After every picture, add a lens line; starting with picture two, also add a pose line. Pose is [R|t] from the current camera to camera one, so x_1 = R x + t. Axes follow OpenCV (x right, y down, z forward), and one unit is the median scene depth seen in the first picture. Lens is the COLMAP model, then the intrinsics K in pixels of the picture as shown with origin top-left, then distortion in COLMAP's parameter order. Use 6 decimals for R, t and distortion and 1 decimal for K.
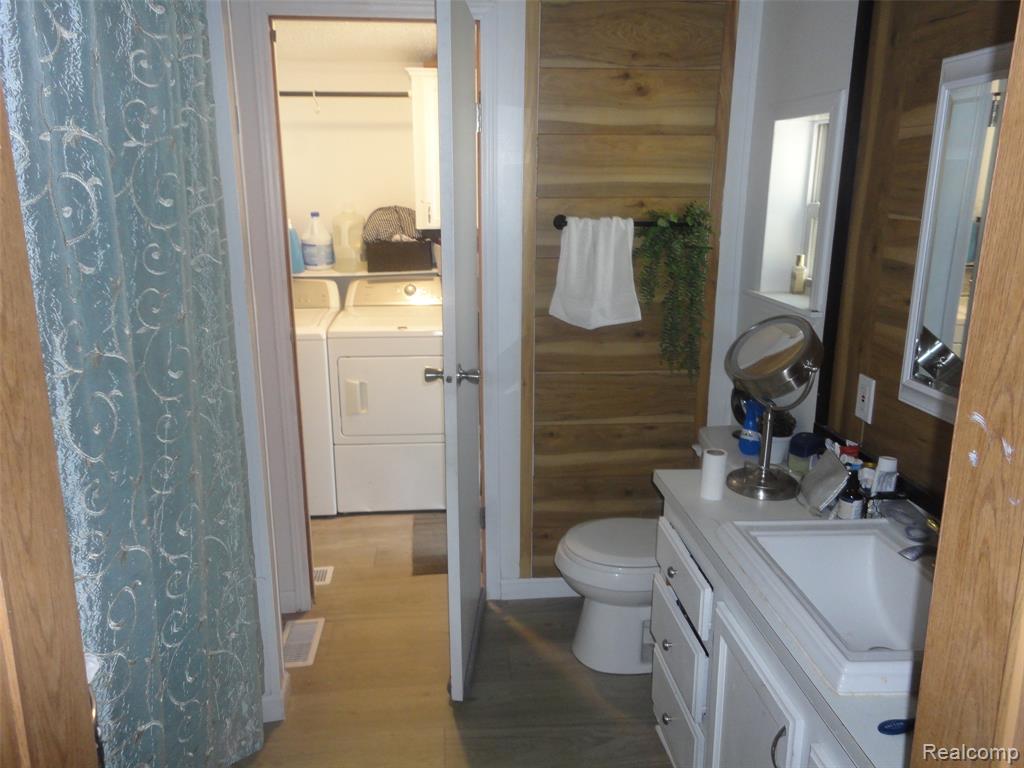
lens RADIAL K [[801.7, 0, 512.0], [0, 801.7, 384.0], [0, 0, 1]] dist [0.058283, -0.004472]
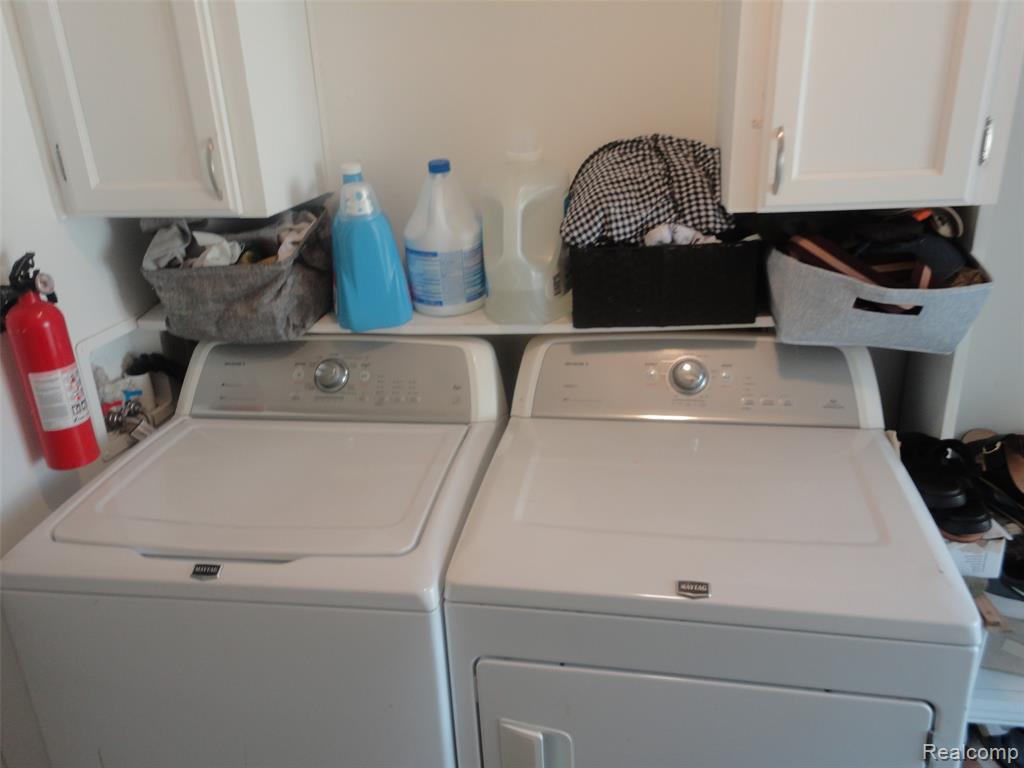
lens RADIAL K [[801.7, 0, 512.0], [0, 801.7, 384.0], [0, 0, 1]] dist [0.058283, -0.004472]
pose [[0.971879, 0.045724, -0.230999, -0.121256], [-0.016585, 0.991822, 0.126544, -0.159305], [0.234896, -0.119155, 0.964690, 0.640406]]
